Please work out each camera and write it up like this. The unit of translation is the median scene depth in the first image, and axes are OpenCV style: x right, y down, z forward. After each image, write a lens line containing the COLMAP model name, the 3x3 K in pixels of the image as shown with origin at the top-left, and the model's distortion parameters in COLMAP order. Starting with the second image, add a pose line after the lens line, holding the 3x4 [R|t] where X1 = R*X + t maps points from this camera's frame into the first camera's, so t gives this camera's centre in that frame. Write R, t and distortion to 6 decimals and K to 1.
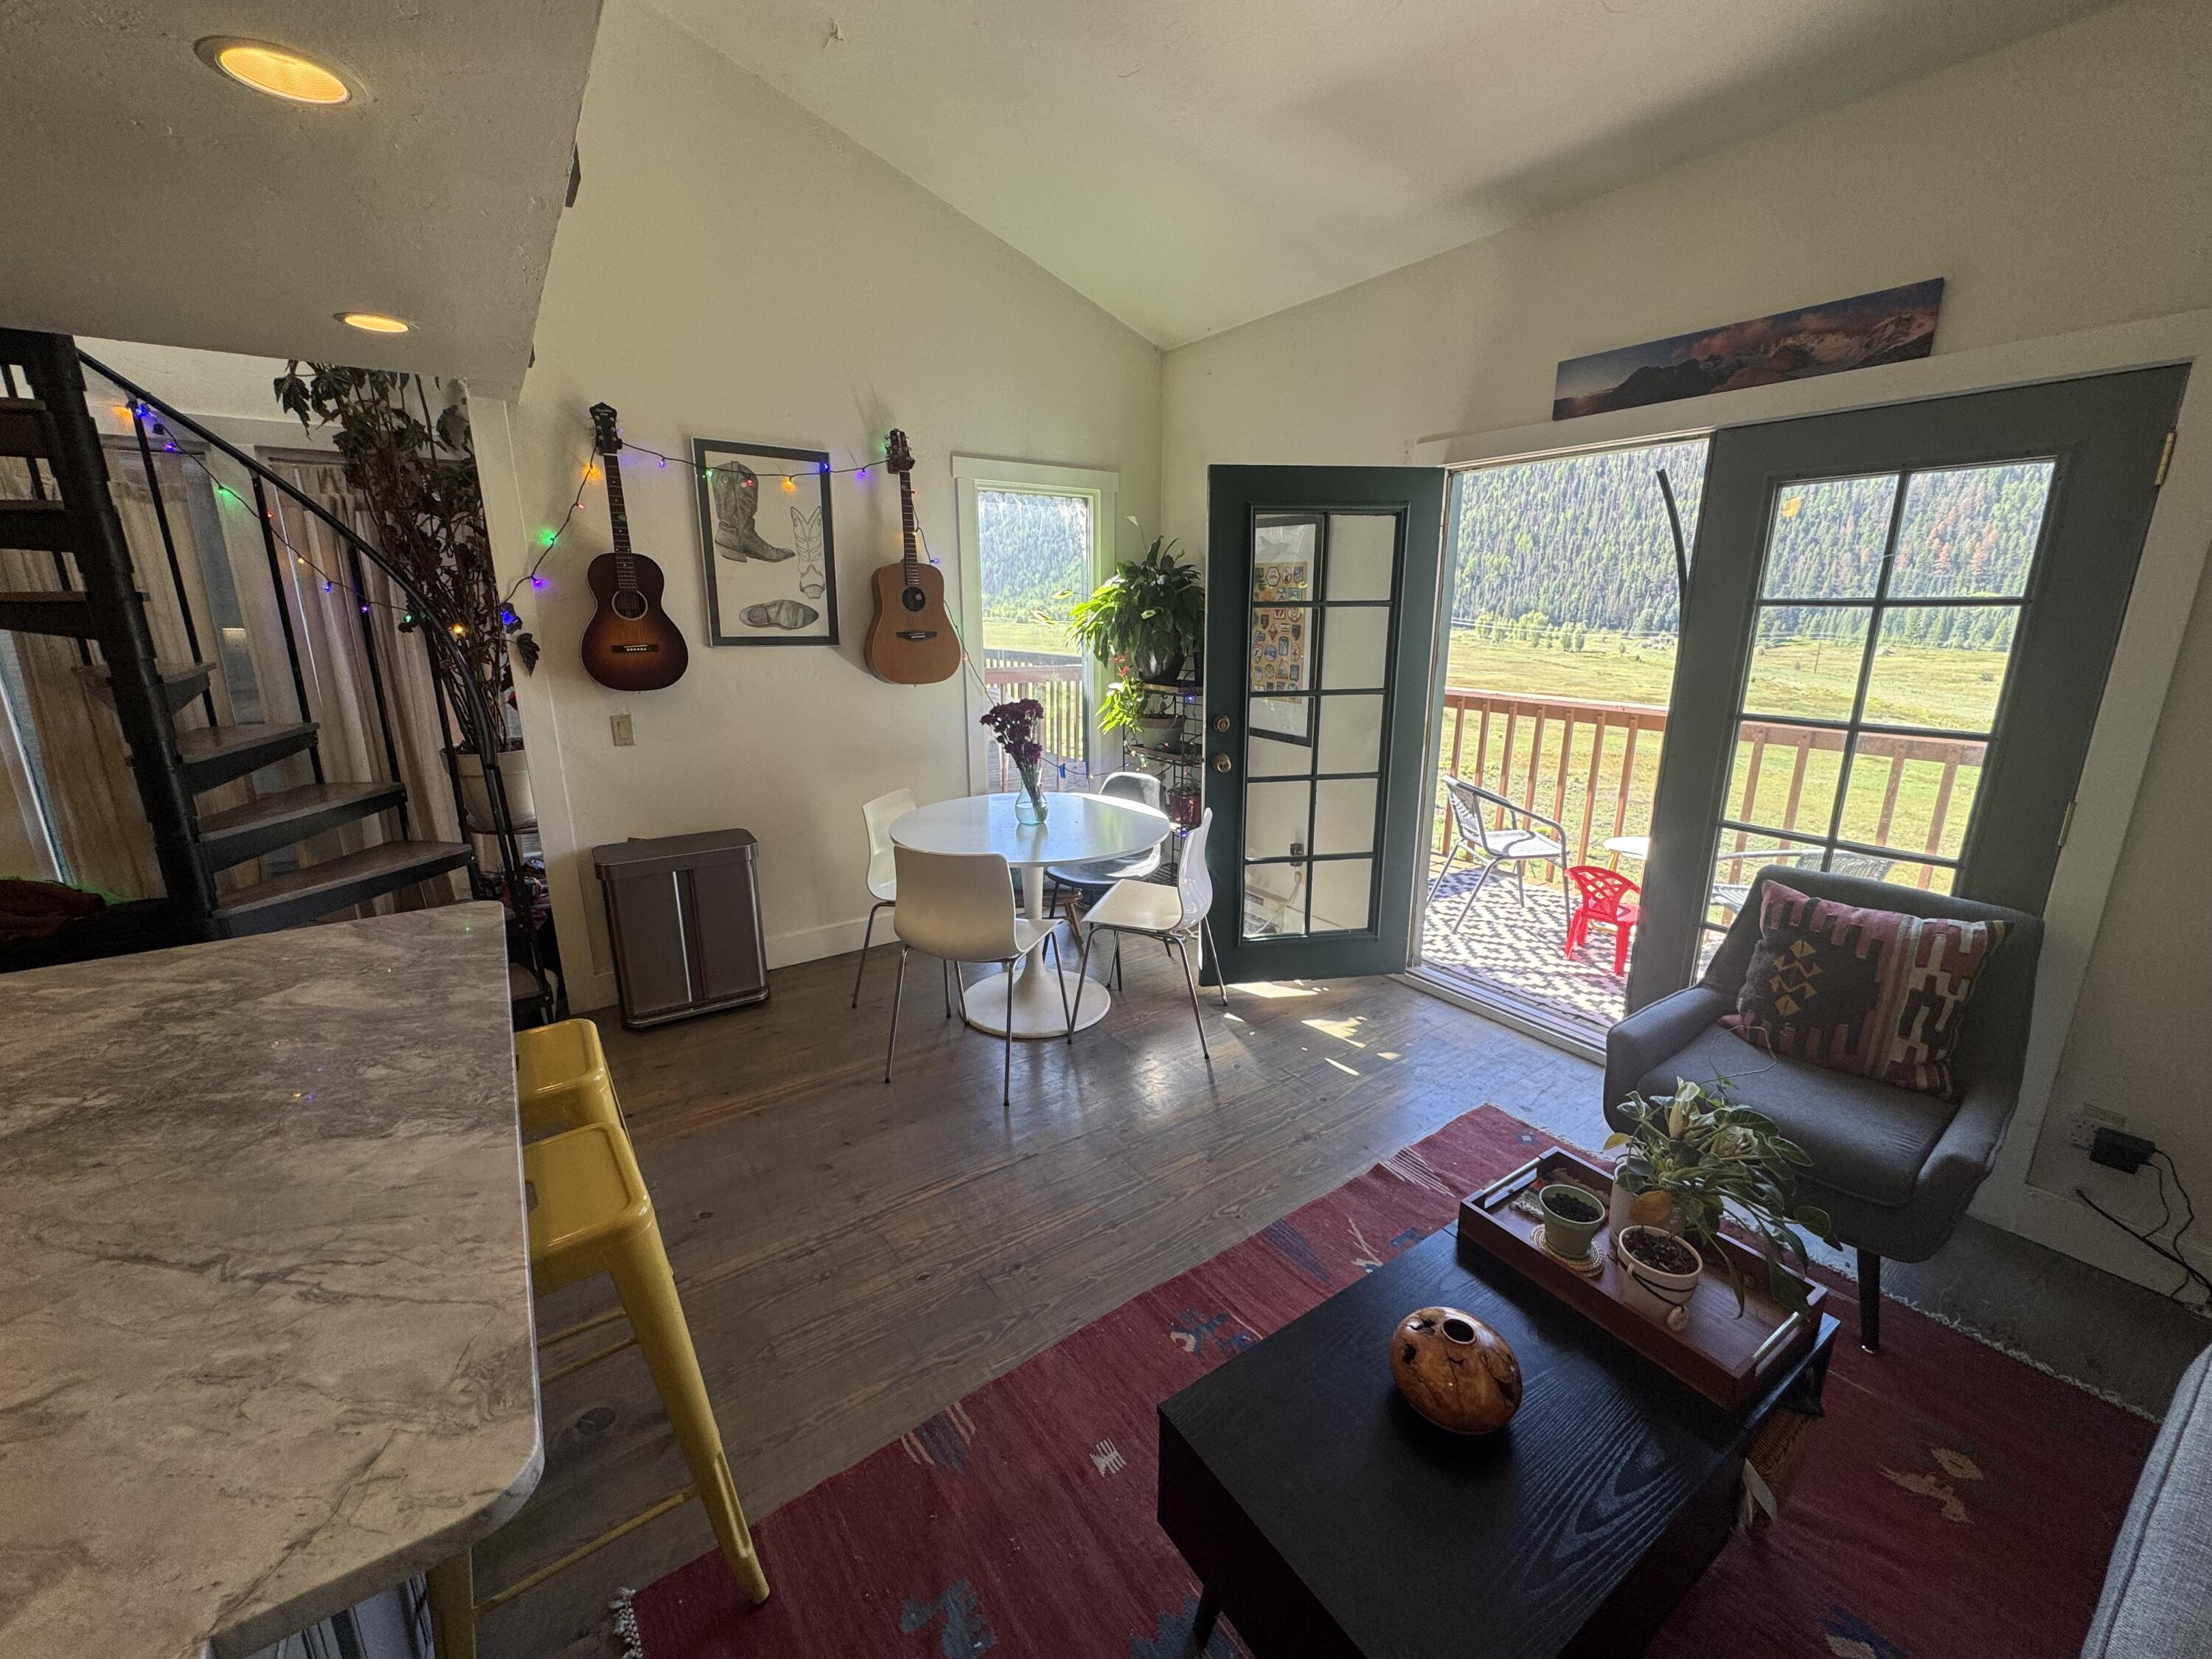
lens RADIAL K [[883.0, 0, 1101.0], [0, 883.0, 823.8], [0, 0, 1]] dist [-0.003140, 0.000538]
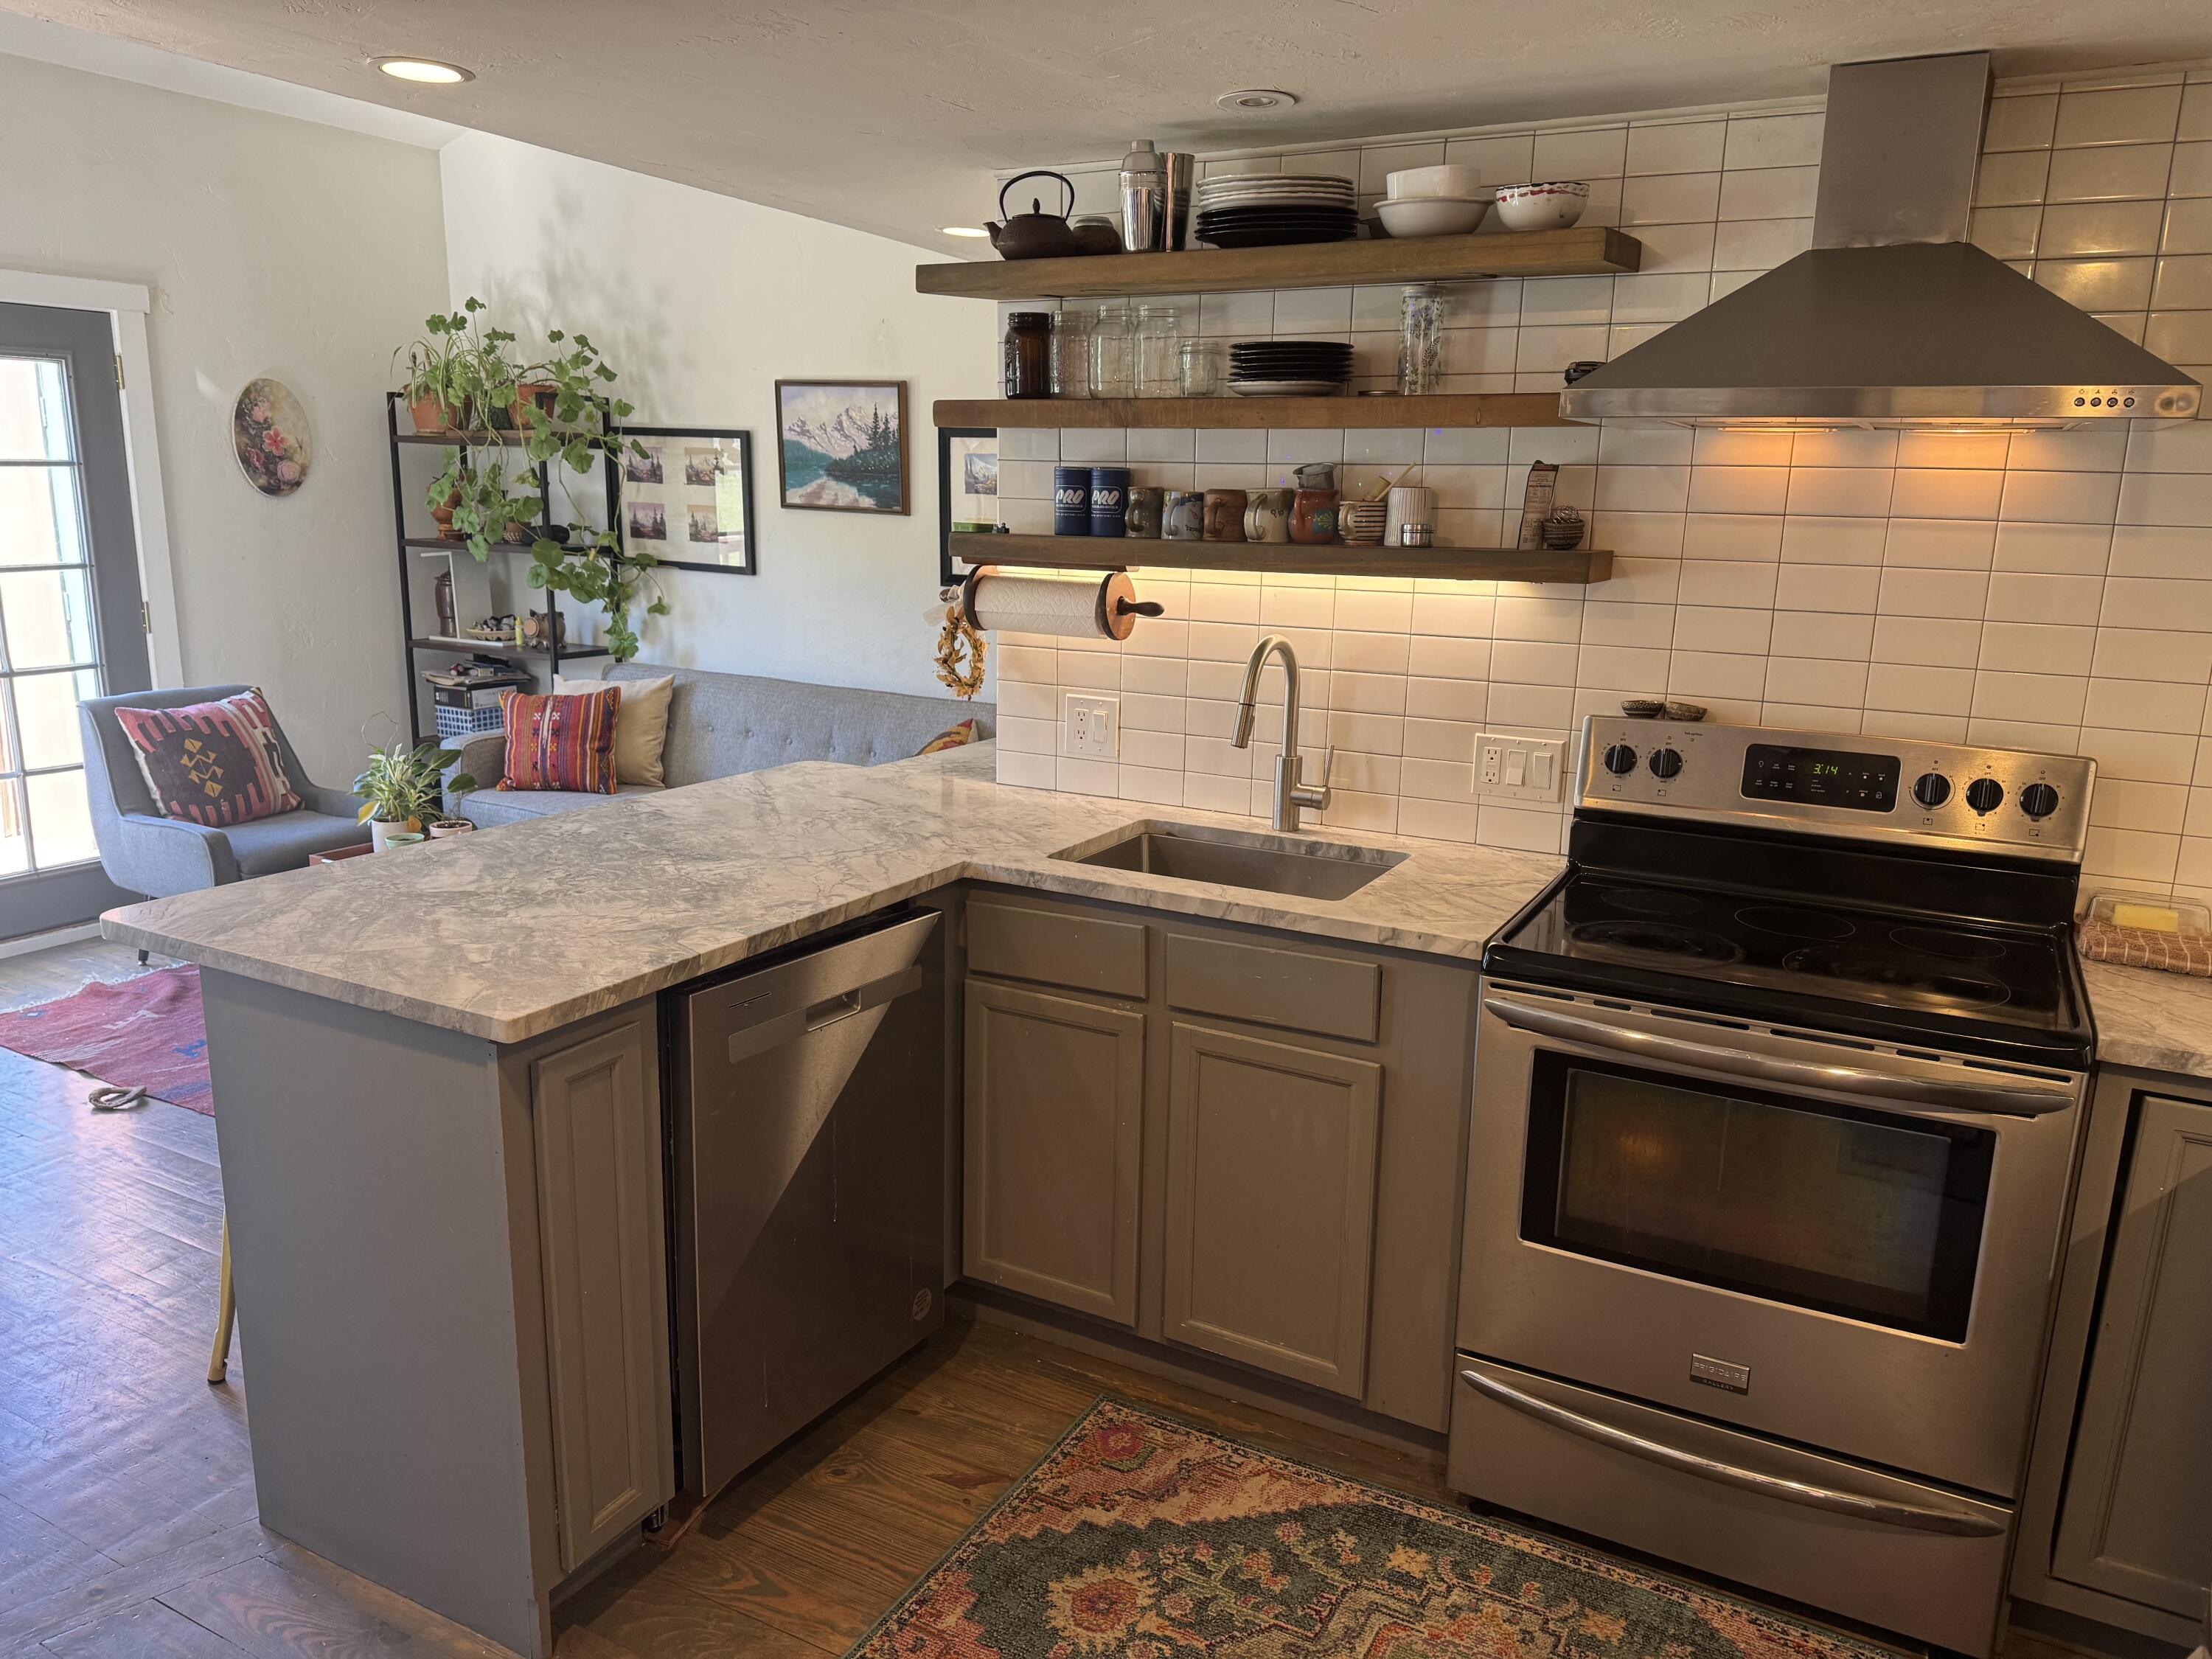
lens RADIAL K [[1571.0, 0, 1102.3], [0, 1571.0, 839.8], [0, 0, 1]] dist [-0.003301, -0.000194]
pose [[-0.446731, -0.205117, 0.870837, -2.493102], [0.202545, 0.924905, 0.321756, -0.232368], [-0.871439, 0.320122, -0.371638, 0.943075]]
